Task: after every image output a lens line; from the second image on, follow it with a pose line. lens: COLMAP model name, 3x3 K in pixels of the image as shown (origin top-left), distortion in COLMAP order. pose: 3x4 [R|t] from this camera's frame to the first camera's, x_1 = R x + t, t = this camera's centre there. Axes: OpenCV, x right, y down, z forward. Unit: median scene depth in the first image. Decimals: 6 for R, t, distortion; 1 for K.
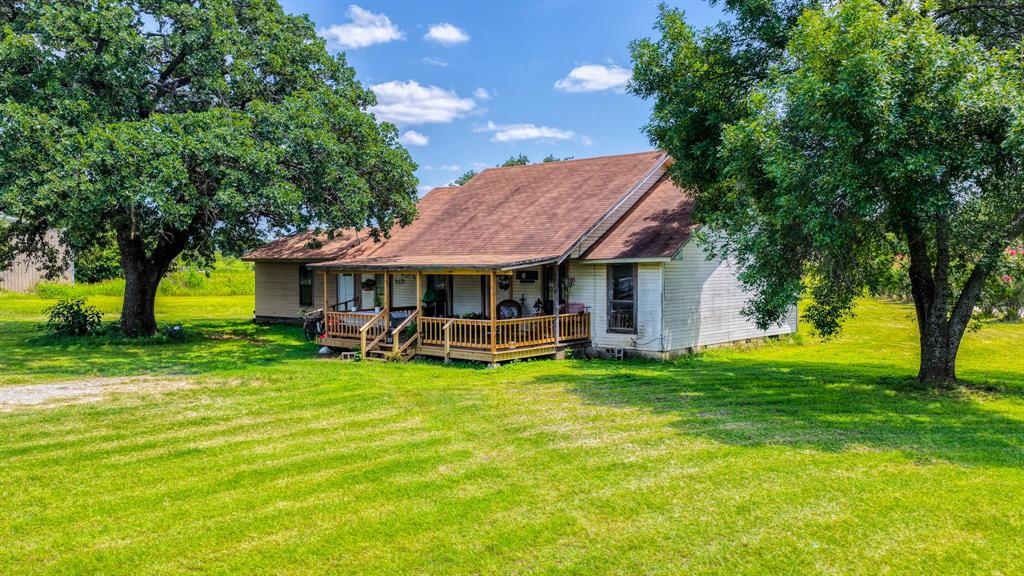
lens RADIAL K [[862.8, 0, 510.2], [0, 862.8, 286.2], [0, 0, 1]] dist [0.008310, 0.016029]
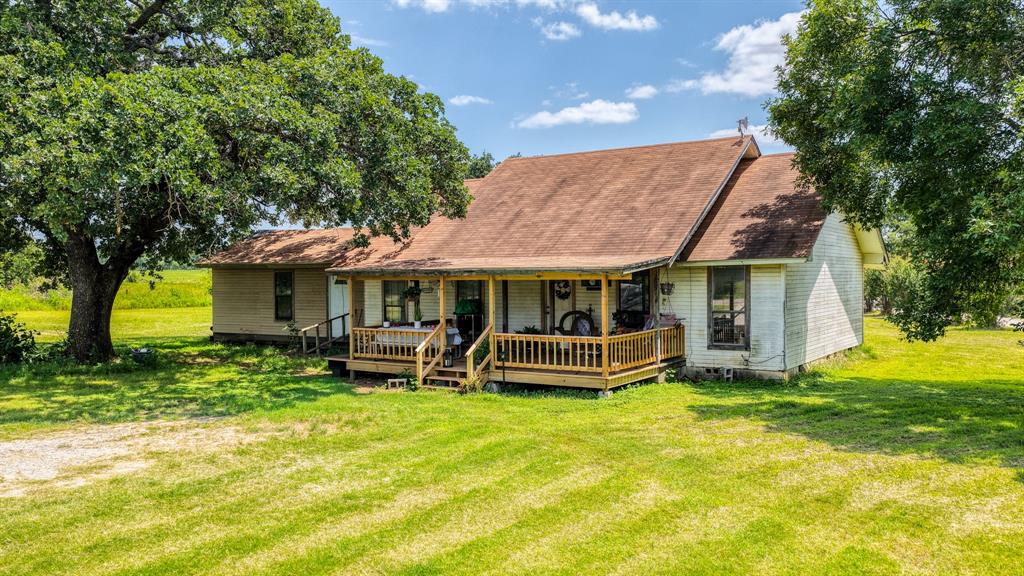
lens RADIAL K [[862.8, 0, 516.5], [0, 862.8, 286.2], [0, 0, 1]] dist [0.008310, 0.016029]
pose [[0.988722, -0.005041, 0.149676, -0.197407], [0.006805, 0.999913, -0.011270, 0.001042], [-0.149606, 0.012162, 0.988671, 0.200121]]
